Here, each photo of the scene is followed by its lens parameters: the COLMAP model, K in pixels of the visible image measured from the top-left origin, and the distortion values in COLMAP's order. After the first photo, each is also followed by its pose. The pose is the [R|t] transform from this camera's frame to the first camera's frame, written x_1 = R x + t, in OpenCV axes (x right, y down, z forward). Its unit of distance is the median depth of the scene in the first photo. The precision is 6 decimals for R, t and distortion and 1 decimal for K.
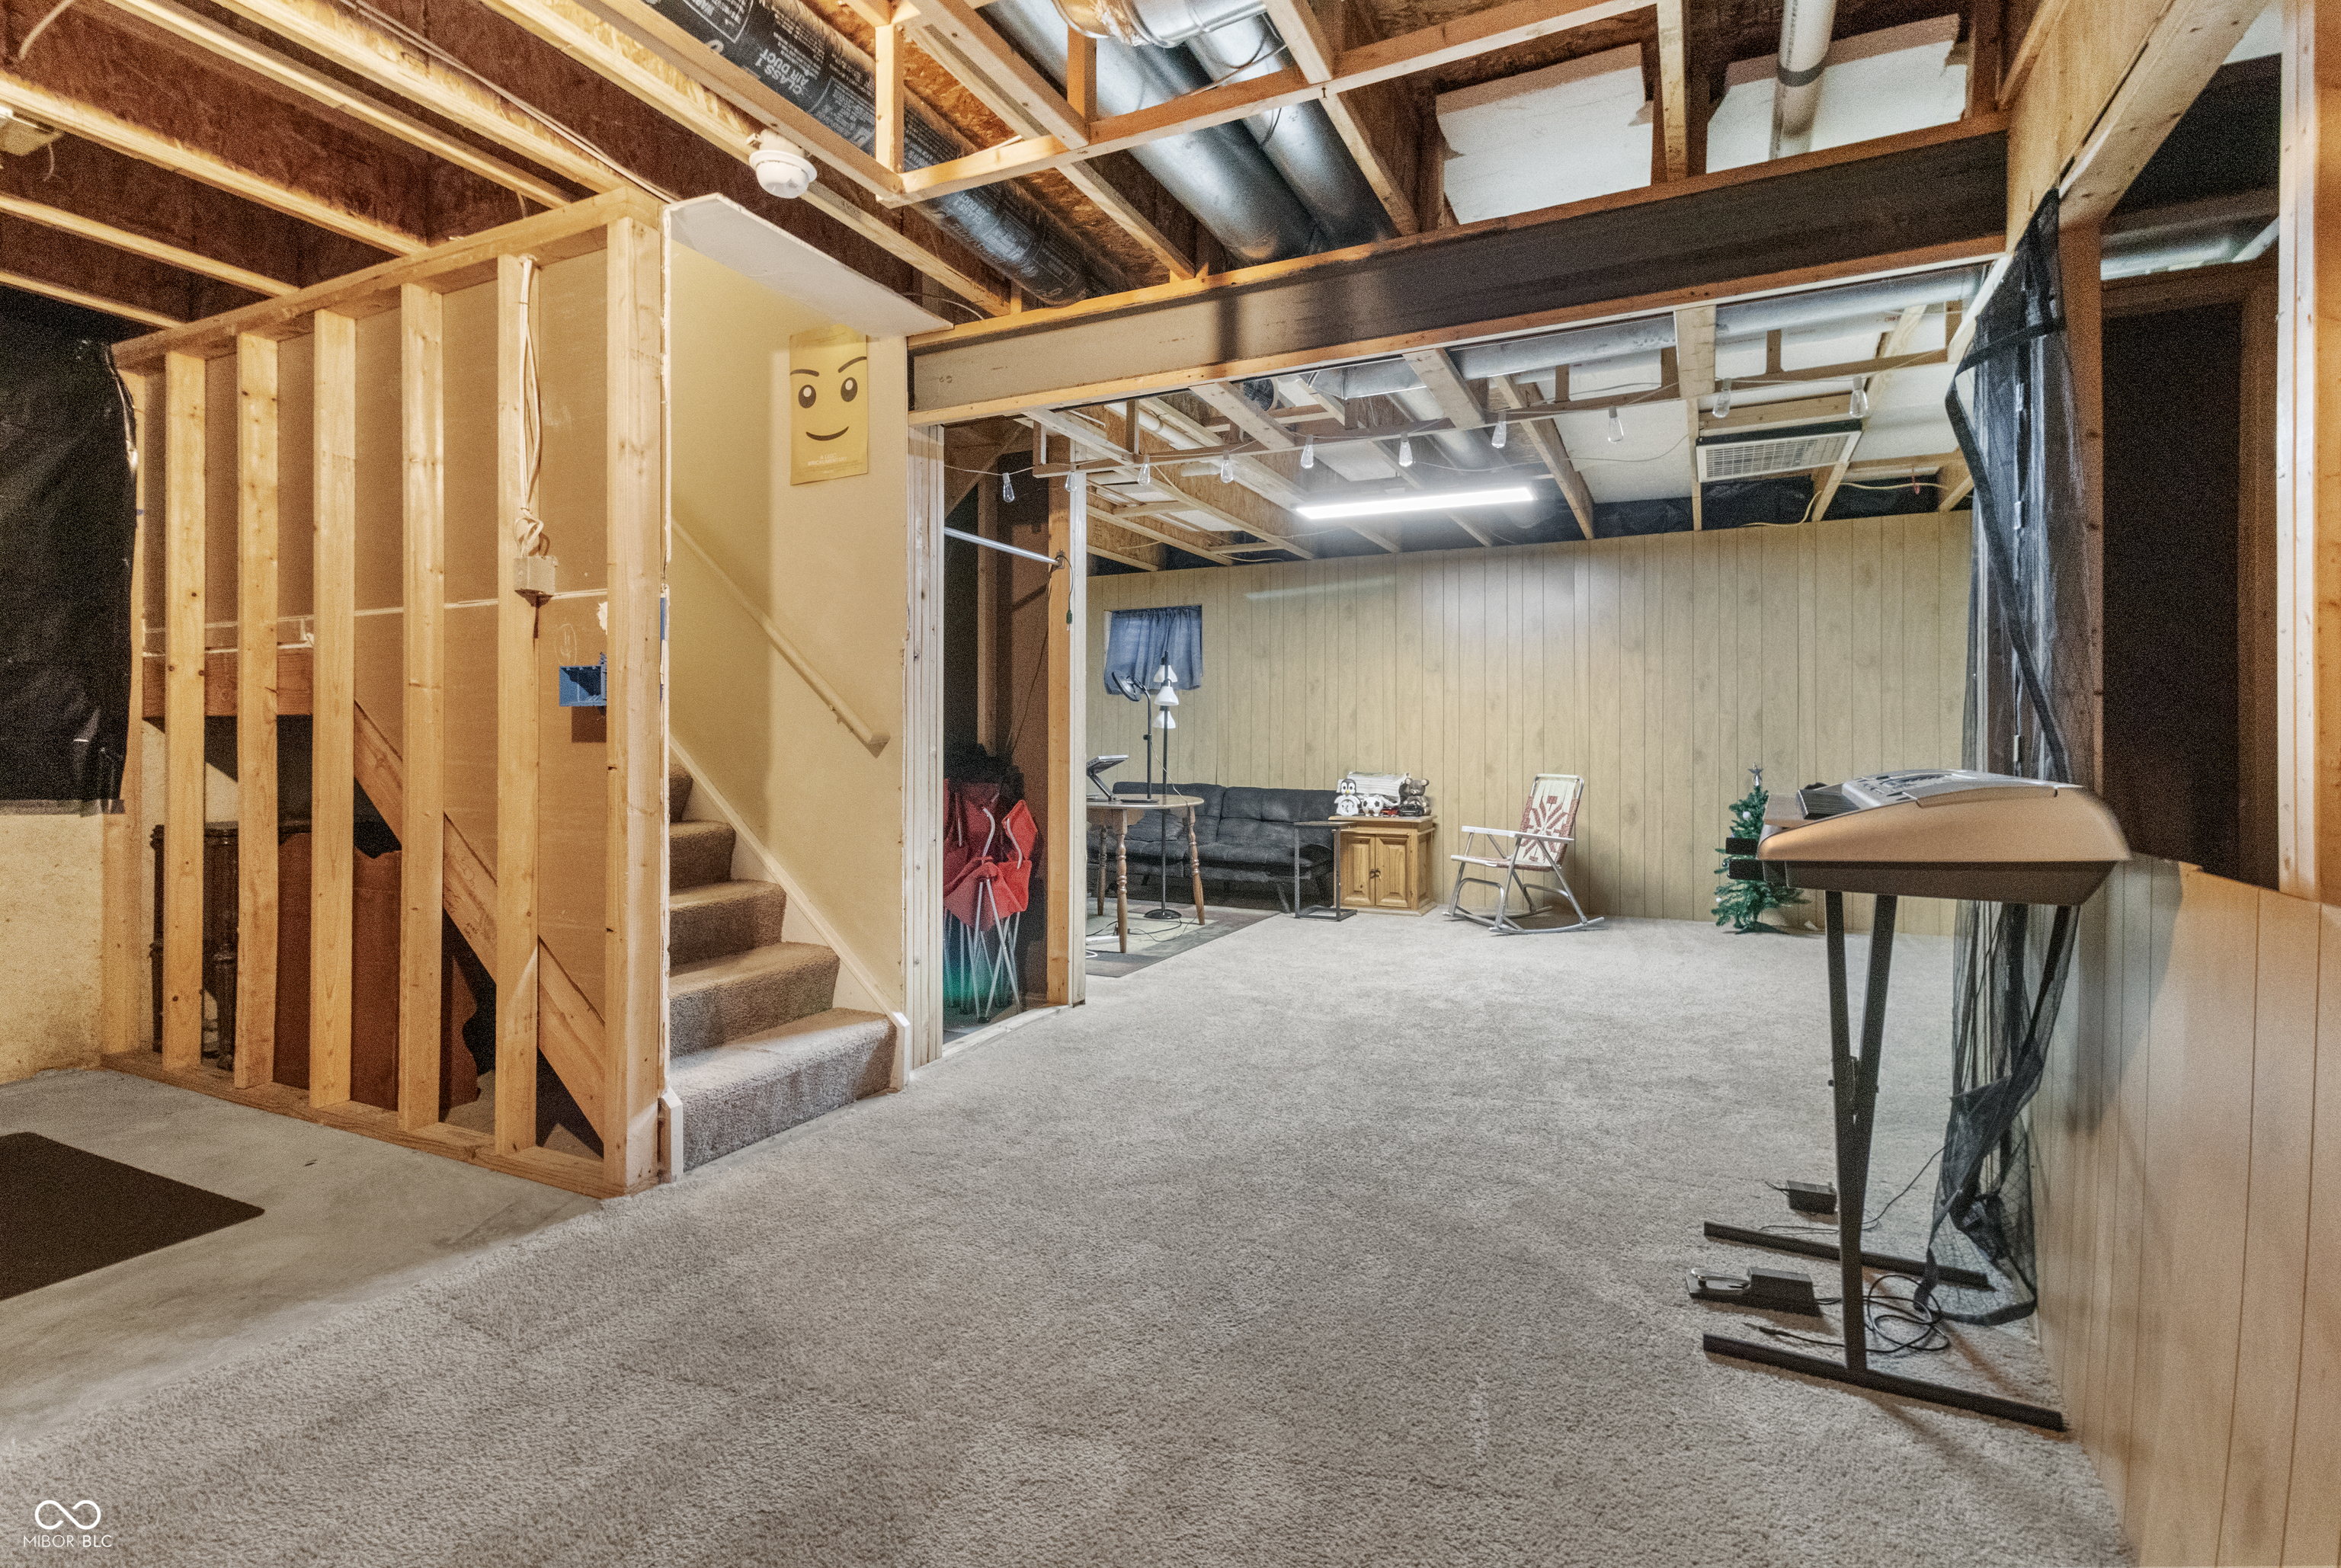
lens RADIAL K [[1085.3, 0, 1174.8], [0, 1085.3, 734.1], [0, 0, 1]] dist [0.002488, 0.000906]
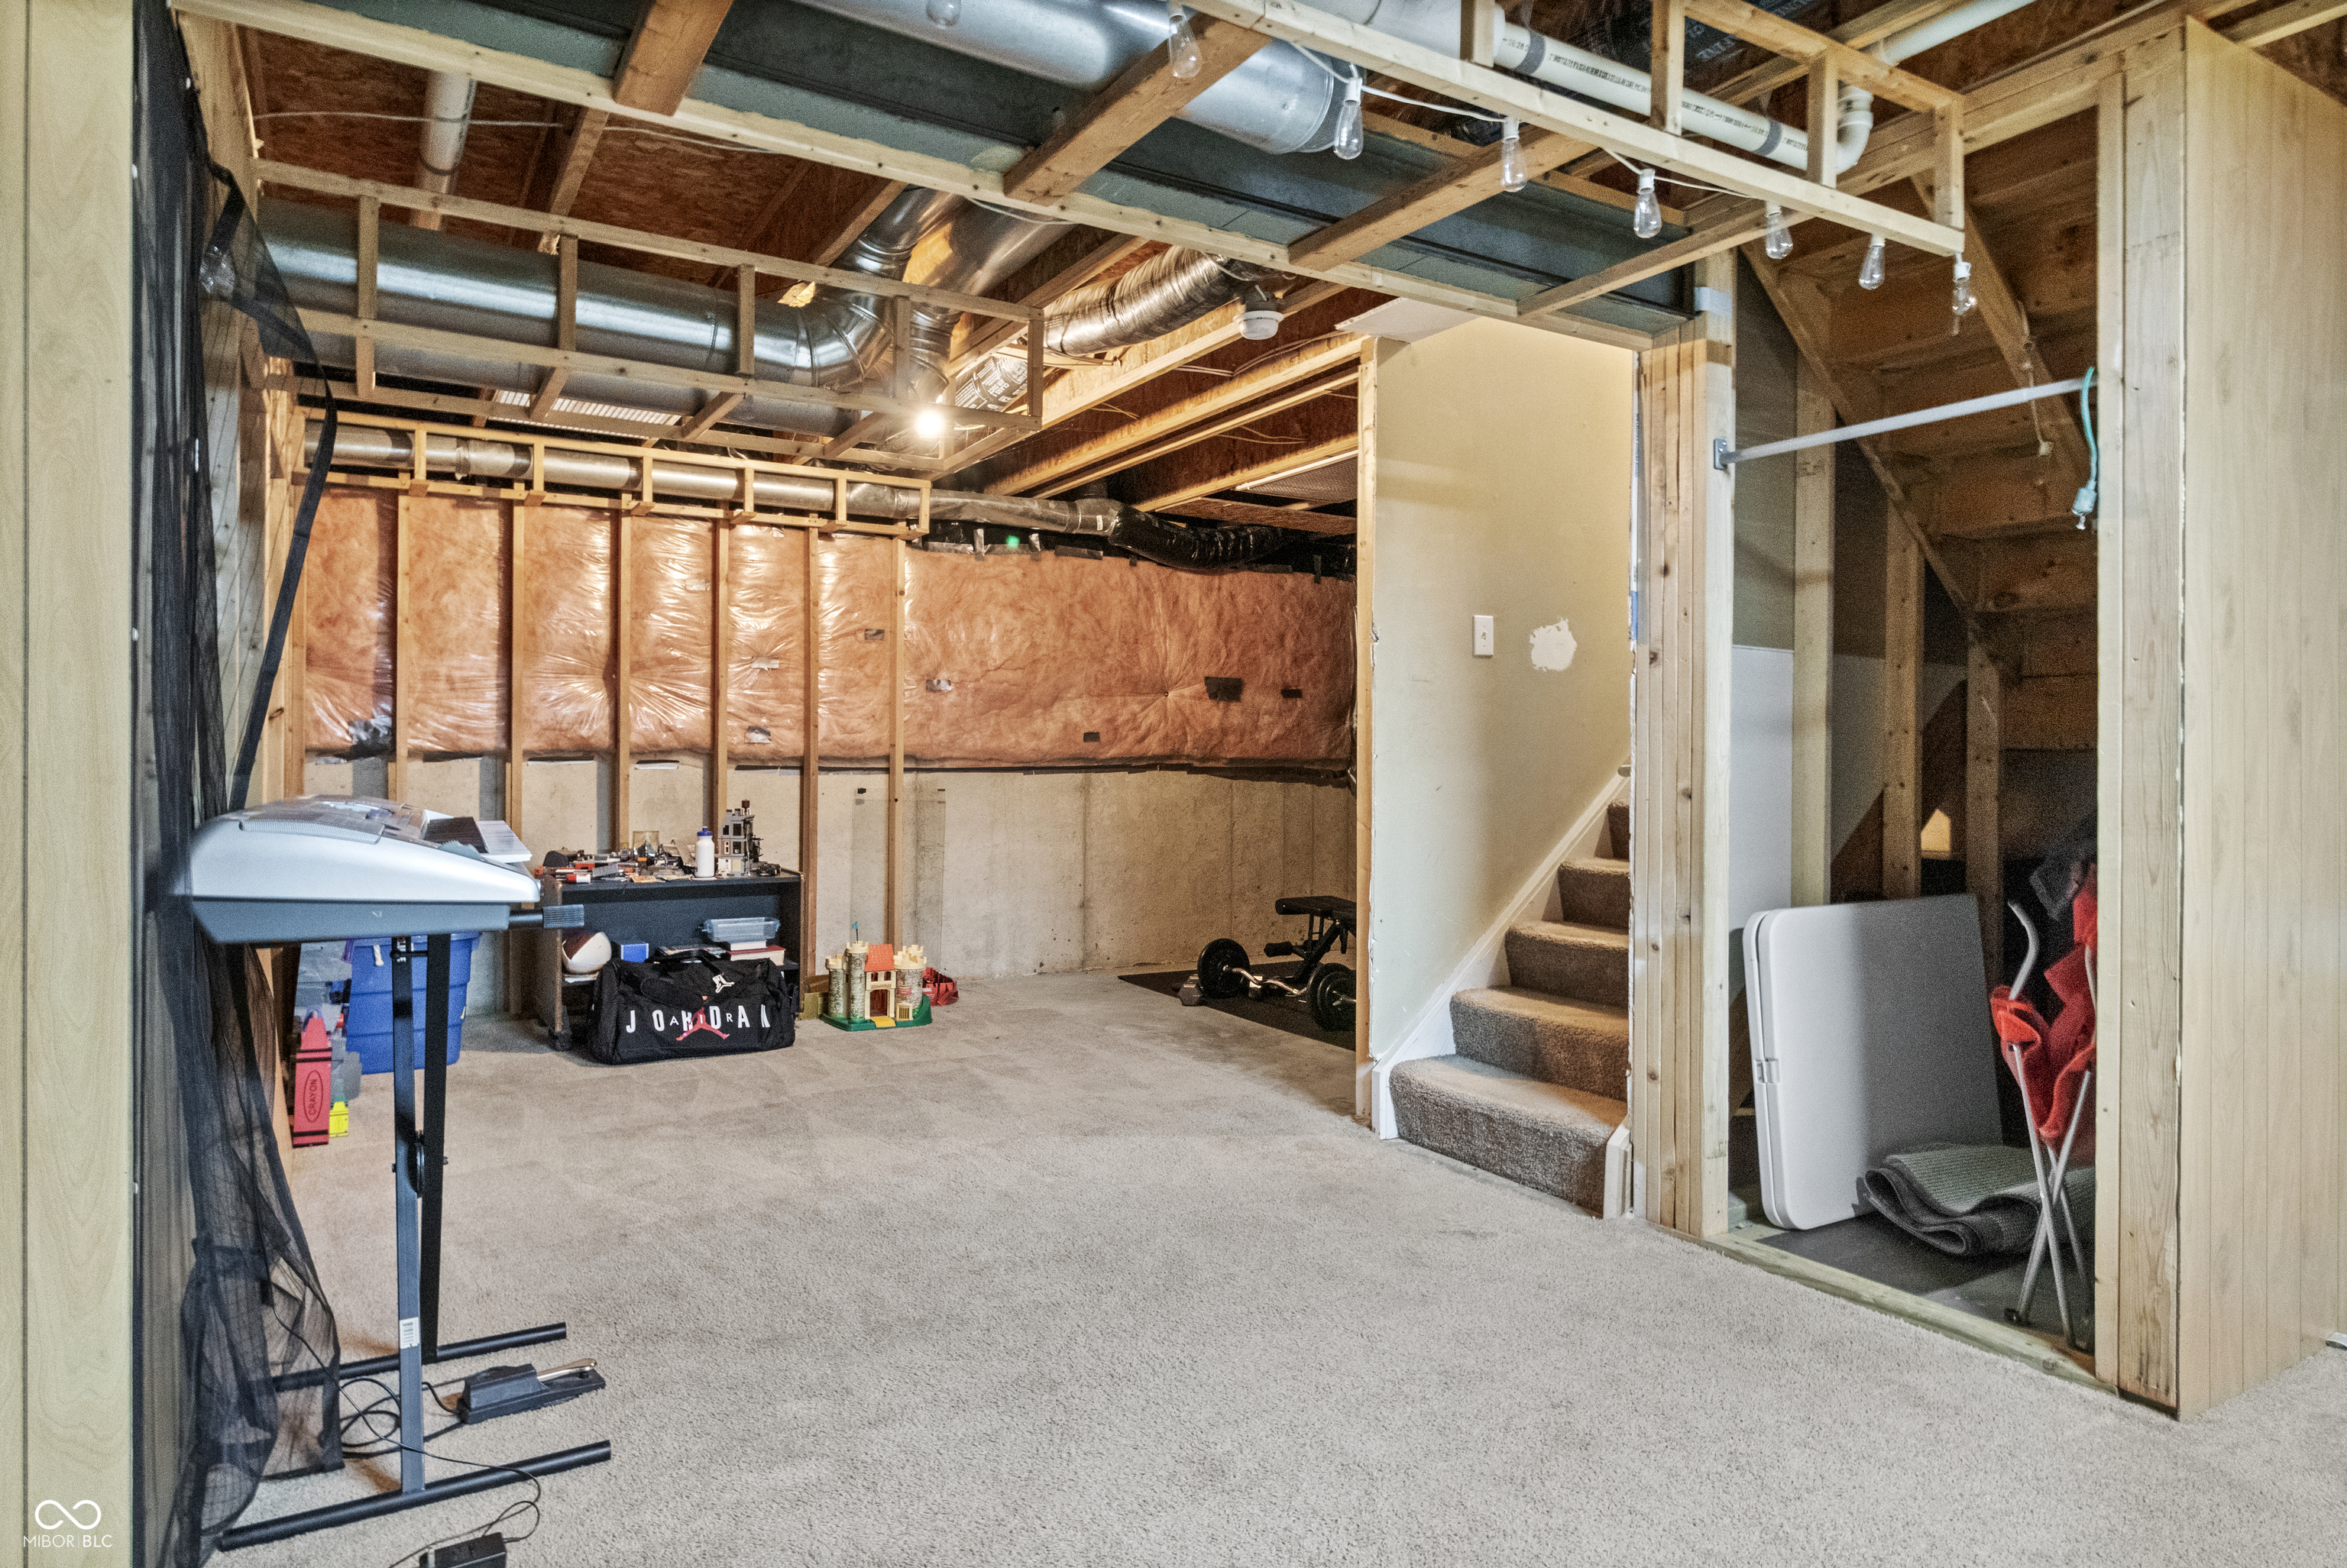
lens RADIAL K [[1383.7, 0, 1175.0], [0, 1383.7, 779.9], [0, 0, 1]] dist [-0.005674, 0.000318]
pose [[-0.547300, 0.008835, -0.836890, 0.720198], [0.000083, 0.999945, 0.010503, 0.000623], [0.836937, 0.005679, -0.547270, 1.246456]]
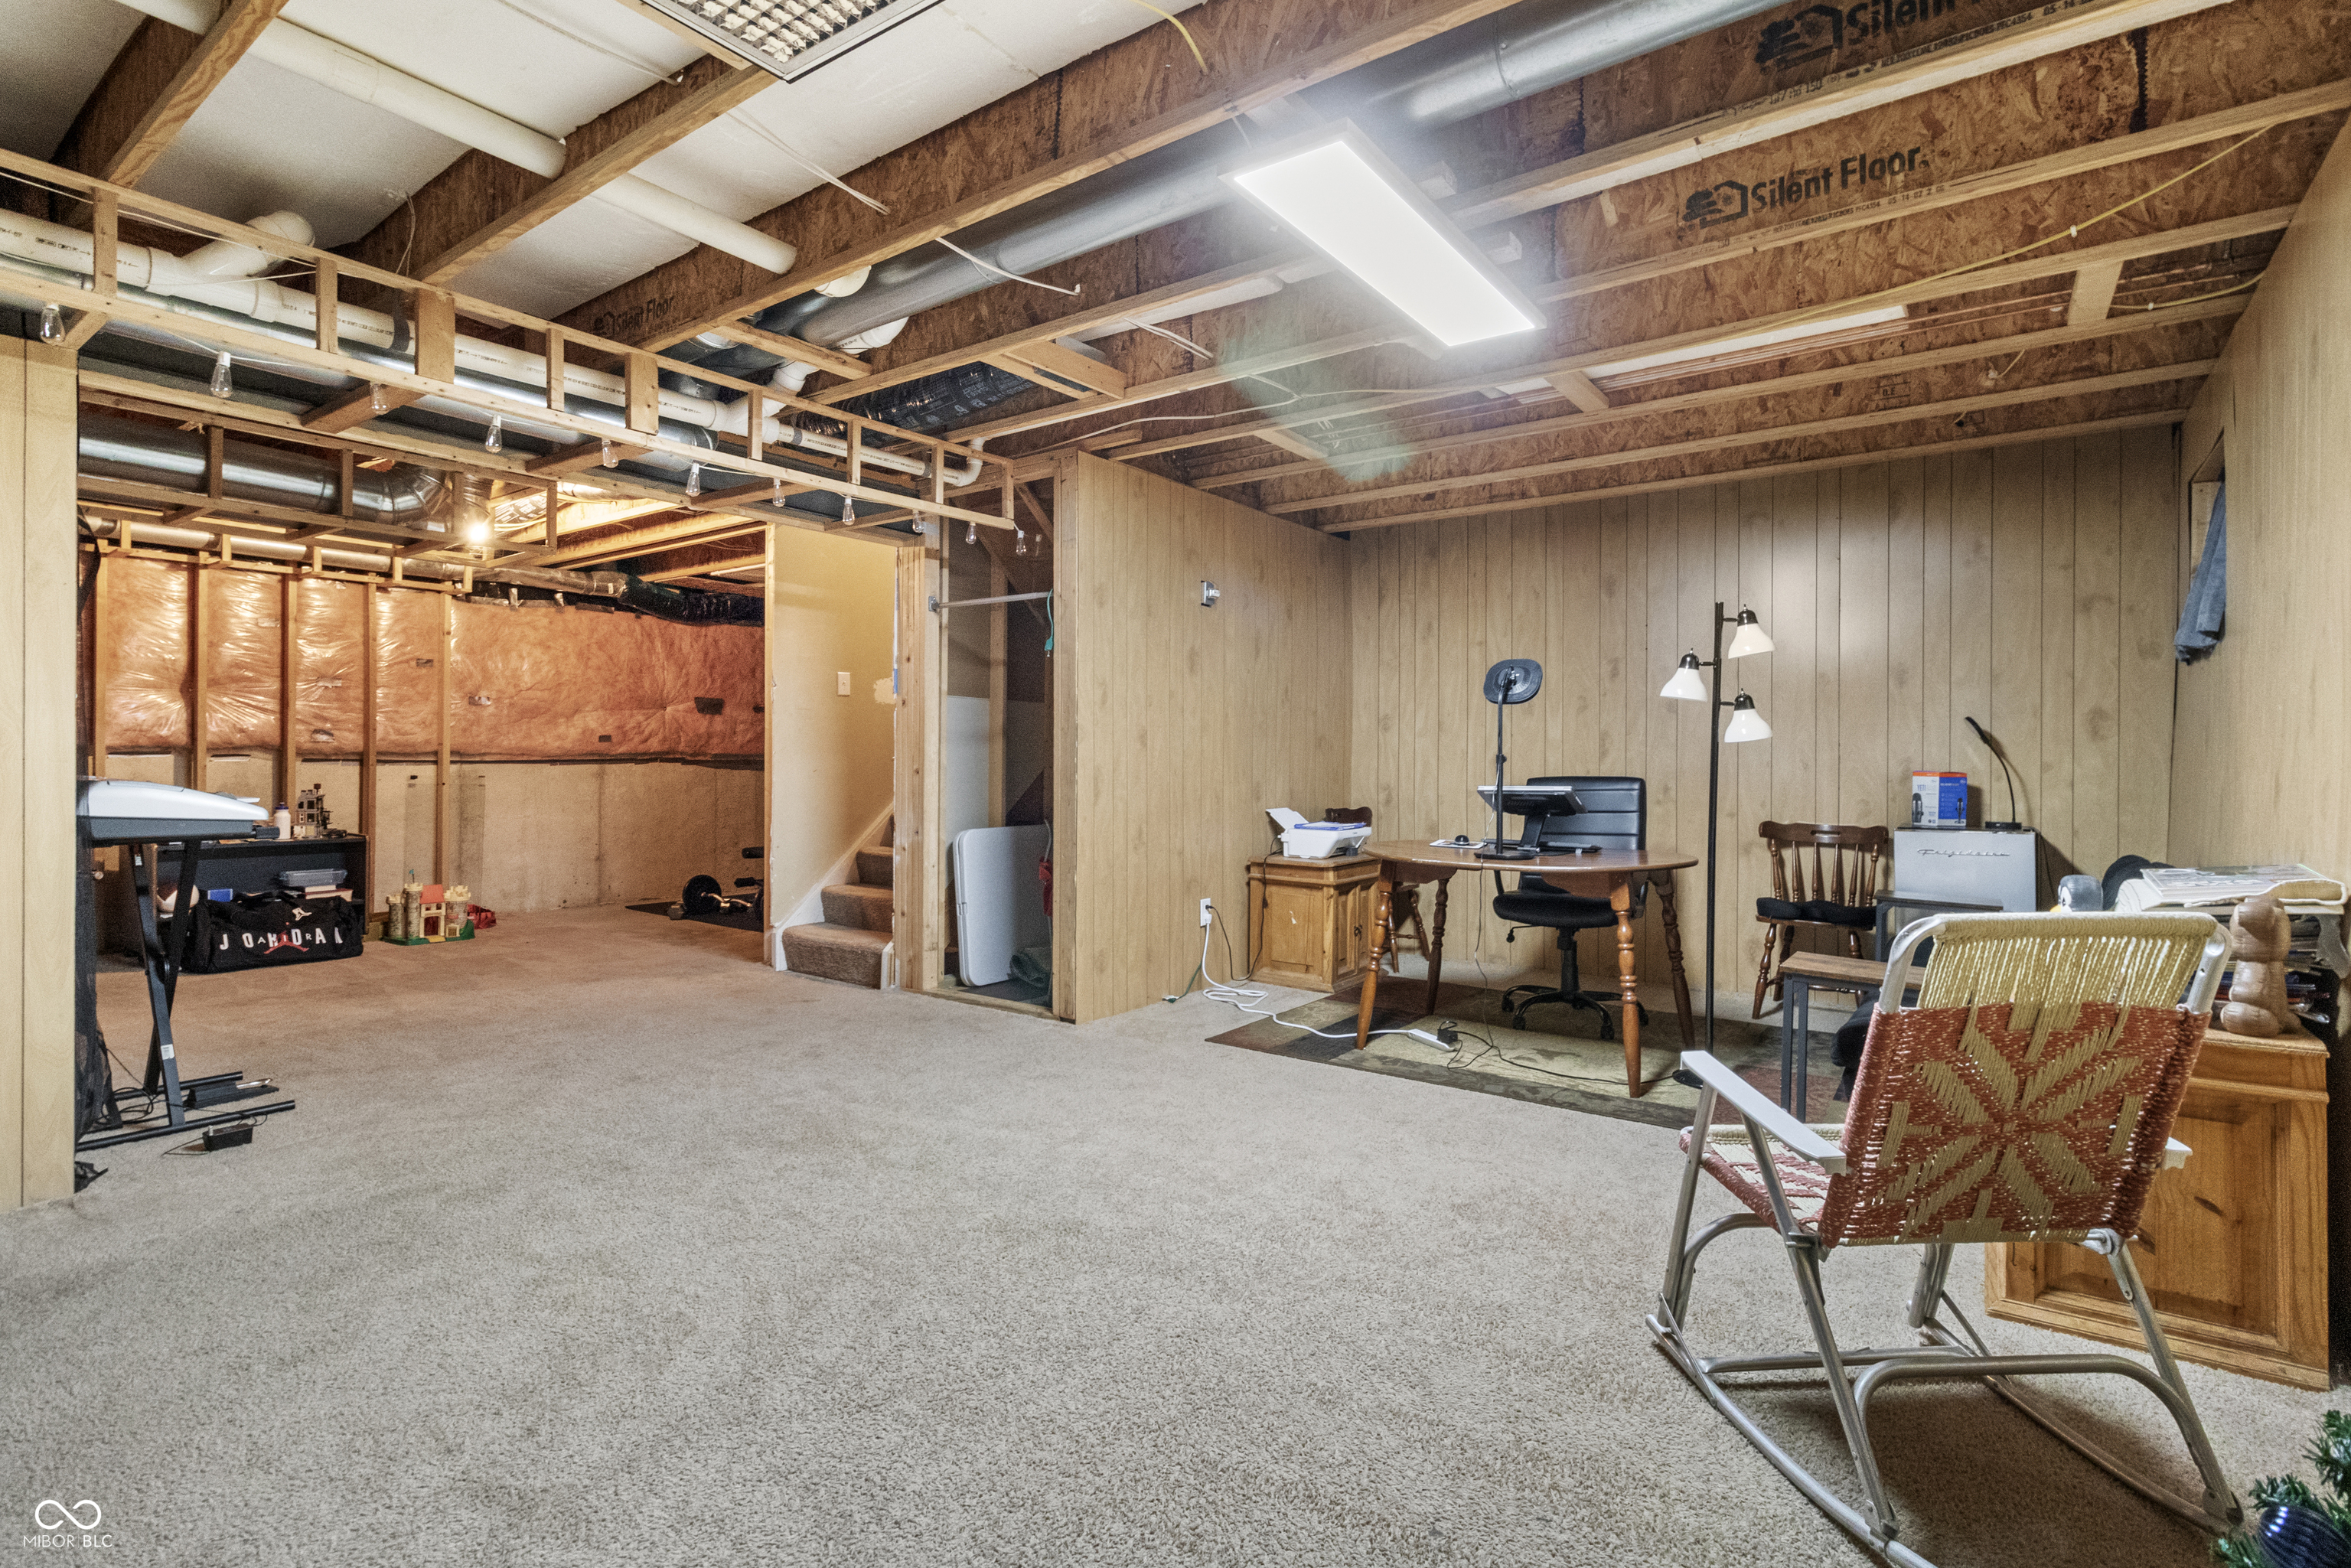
lens RADIAL K [[1090.0, 0, 1156.2], [0, 1090.0, 762.9], [0, 0, 1]] dist [0.002488, 0.000906]
pose [[-0.187236, 0.002178, -0.982312, 1.130837], [0.000246, 0.999998, 0.002171, 0.004943], [0.982315, 0.000165, -0.187237, 1.610143]]
